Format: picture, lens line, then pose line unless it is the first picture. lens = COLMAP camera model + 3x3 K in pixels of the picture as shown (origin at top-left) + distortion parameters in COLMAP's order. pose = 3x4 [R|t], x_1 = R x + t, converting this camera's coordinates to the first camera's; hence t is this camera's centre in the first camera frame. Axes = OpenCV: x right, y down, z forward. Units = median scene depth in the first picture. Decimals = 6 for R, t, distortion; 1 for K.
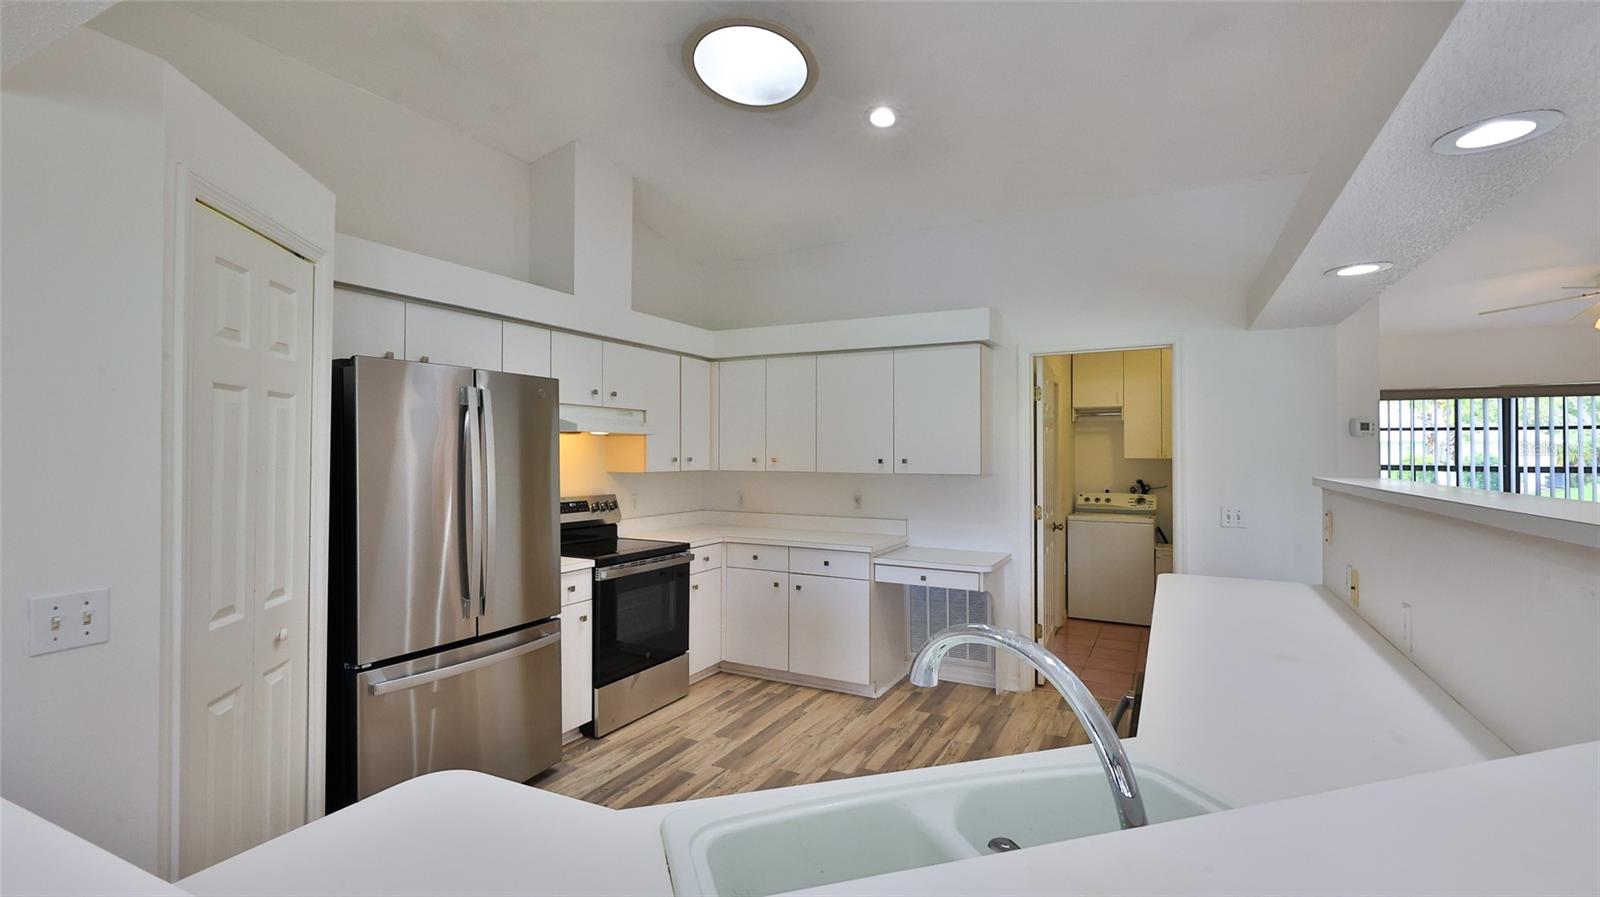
lens RADIAL K [[715.5, 0, 794.1], [0, 715.5, 443.7], [0, 0, 1]] dist [0.001273, 0.000546]
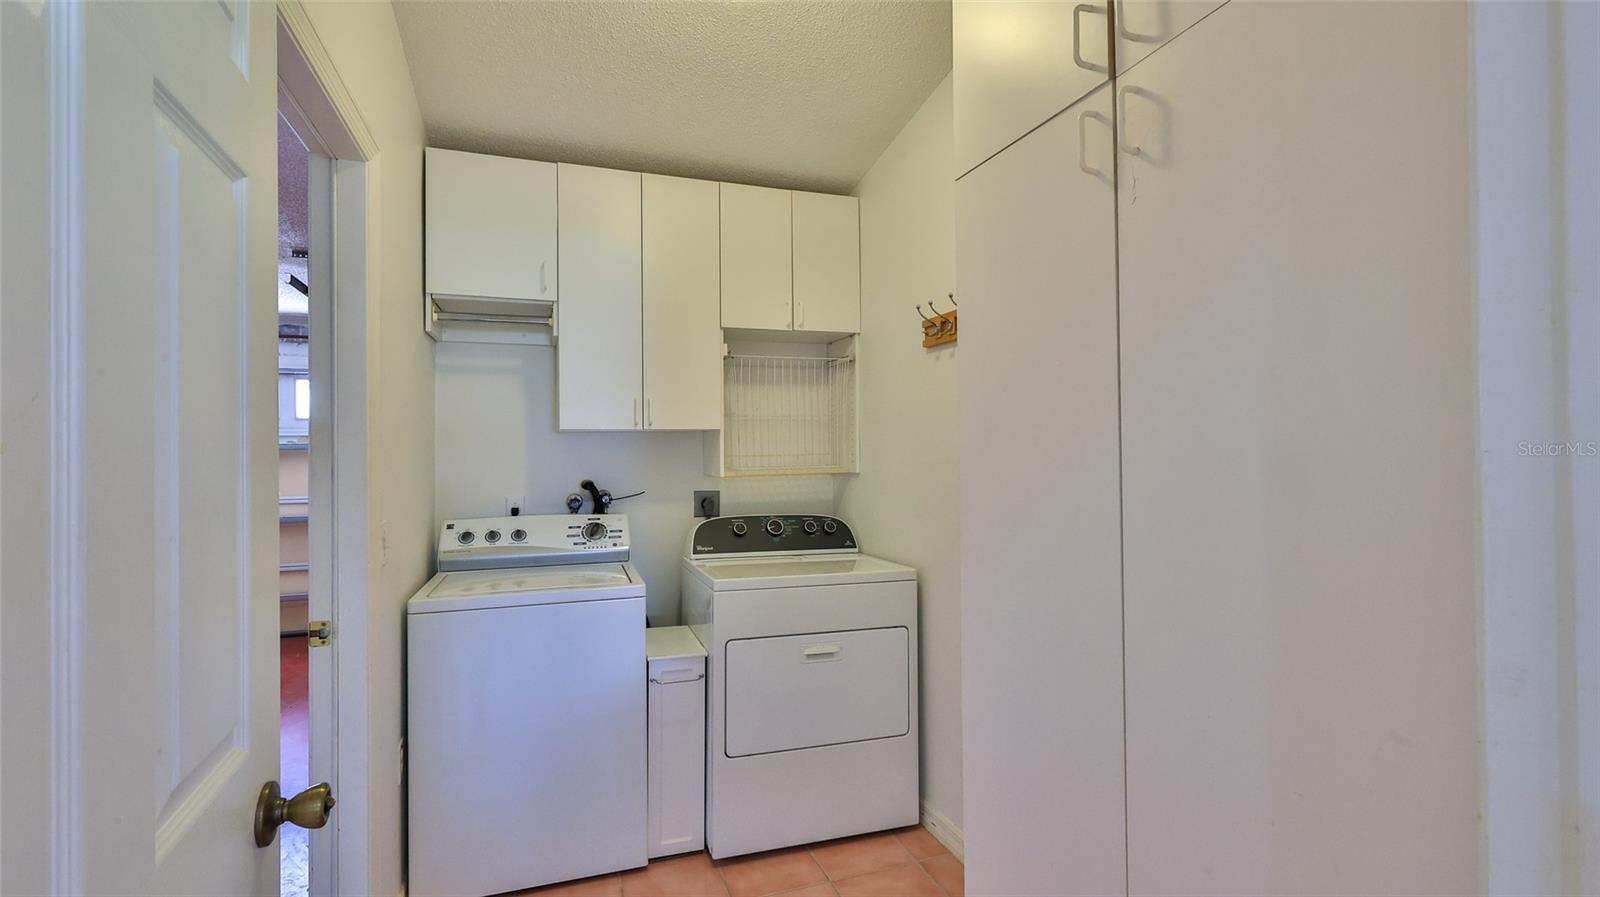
lens RADIAL K [[715.5, 0, 794.1], [0, 715.5, 443.7], [0, 0, 1]] dist [0.001273, 0.000546]
pose [[0.674826, -0.001651, 0.737975, 0.245632], [0.002267, 0.999997, 0.000164, 0.027652], [-0.737973, 0.001562, 0.674828, 0.613424]]
